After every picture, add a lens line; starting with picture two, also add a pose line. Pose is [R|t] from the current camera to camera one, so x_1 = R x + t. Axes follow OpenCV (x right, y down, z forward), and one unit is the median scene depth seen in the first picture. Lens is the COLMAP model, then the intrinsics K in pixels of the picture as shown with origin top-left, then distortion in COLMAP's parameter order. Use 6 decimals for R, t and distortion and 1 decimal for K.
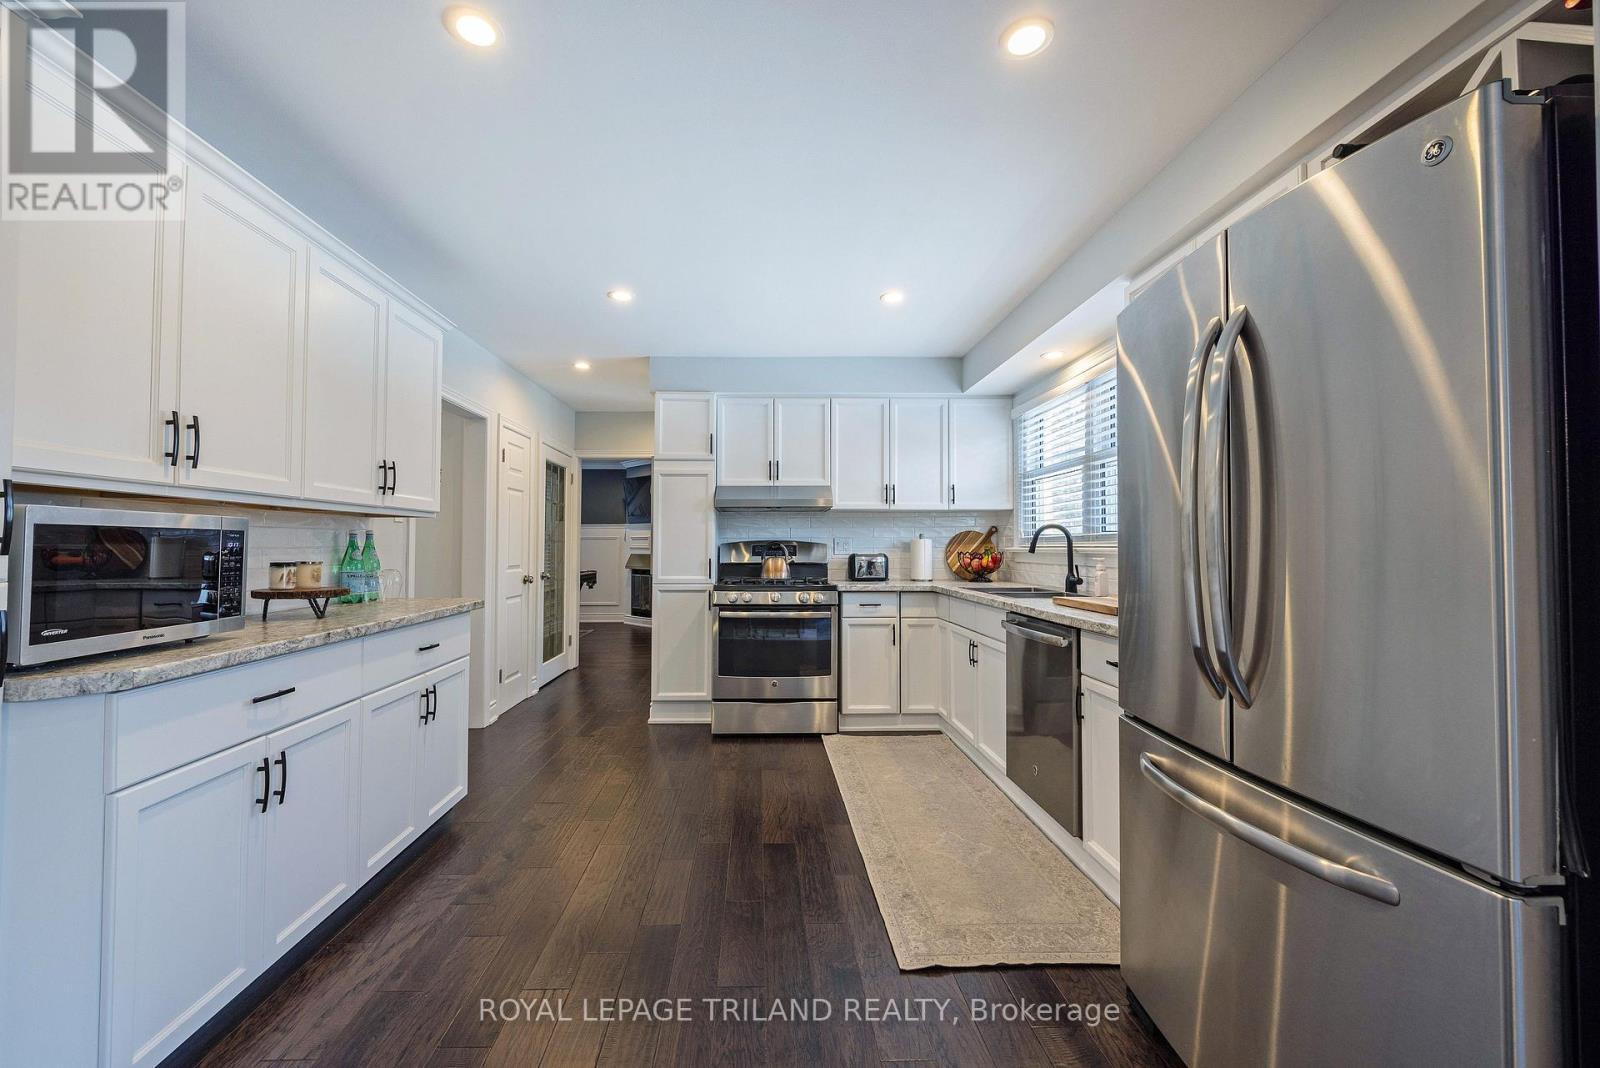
lens RADIAL K [[619.4, 0, 807.9], [0, 619.4, 541.1], [0, 0, 1]] dist [0.003033, 0.000132]
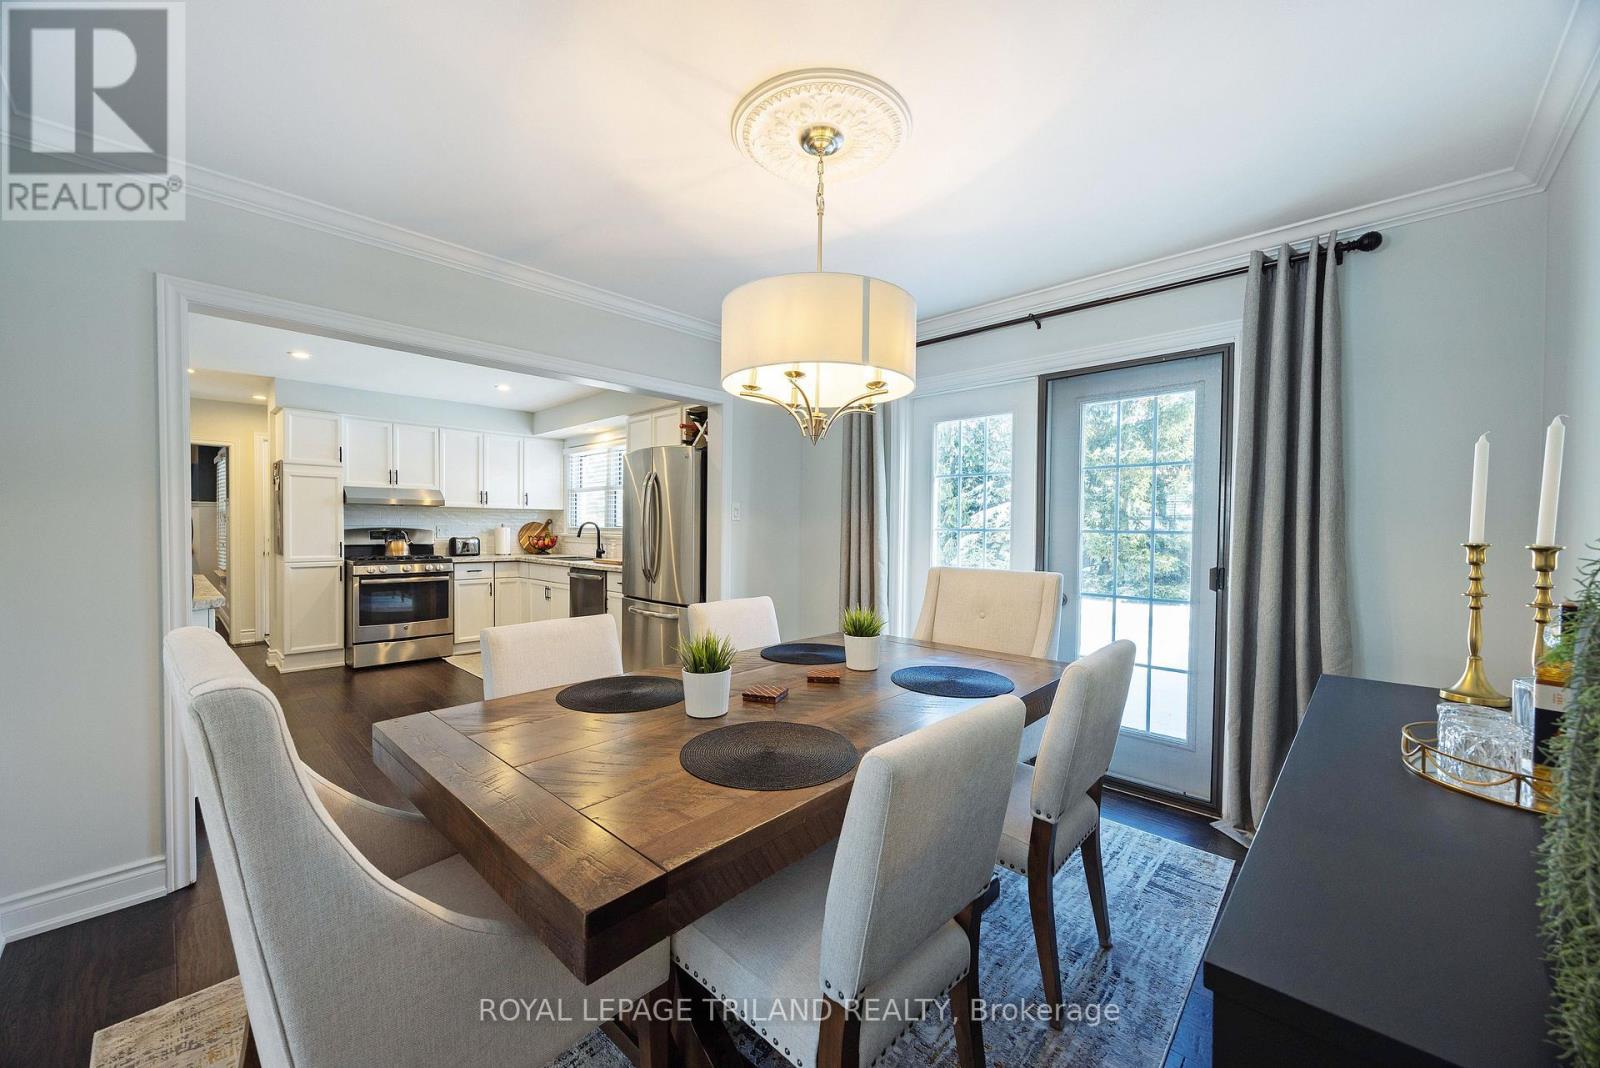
lens RADIAL K [[619.4, 0, 773.6], [0, 619.4, 509.9], [0, 0, 1]] dist [0.003033, 0.000132]
pose [[0.762162, 0.022683, 0.646989, -0.321481], [-0.013910, 0.999729, -0.018663, -0.029555], [-0.647237, 0.005225, 0.762271, -0.639367]]
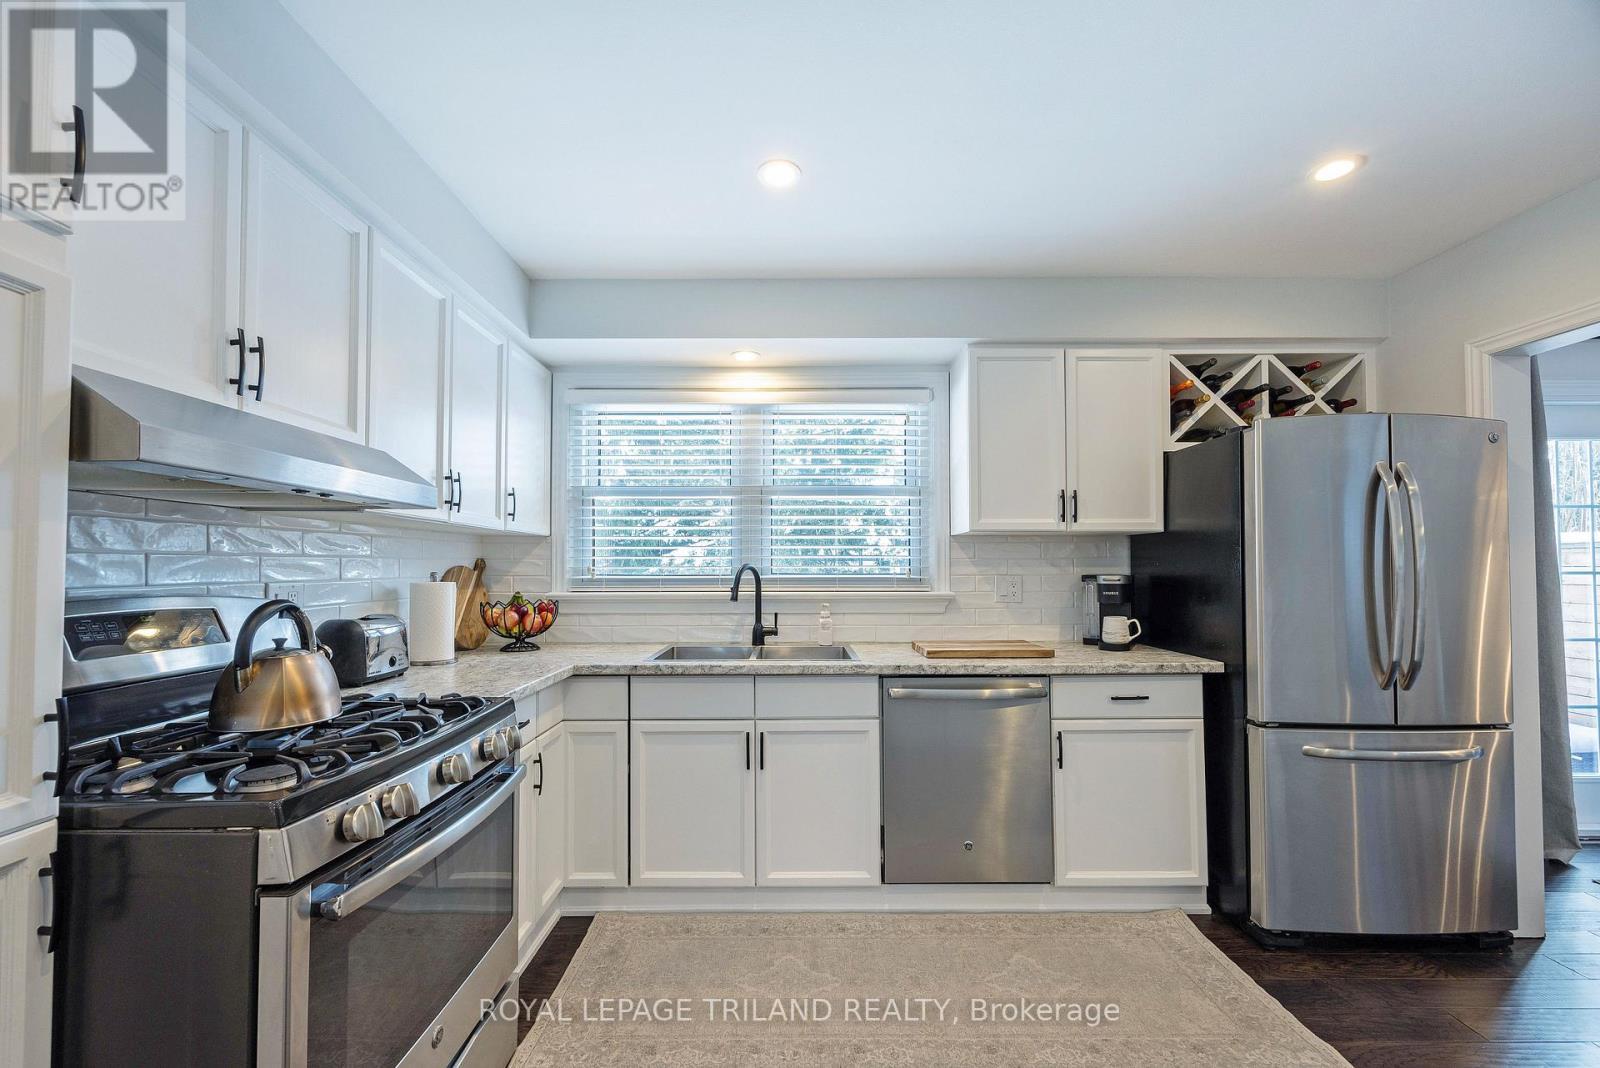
lens RADIAL K [[619.4, 0, 788.3], [0, 619.4, 561.0], [0, 0, 1]] dist [0.003033, 0.000132]
pose [[0.088200, 0.016860, 0.995960, -0.336302], [-0.007028, 0.999842, -0.016304, -0.015769], [-0.996078, -0.005562, 0.088305, 0.715856]]
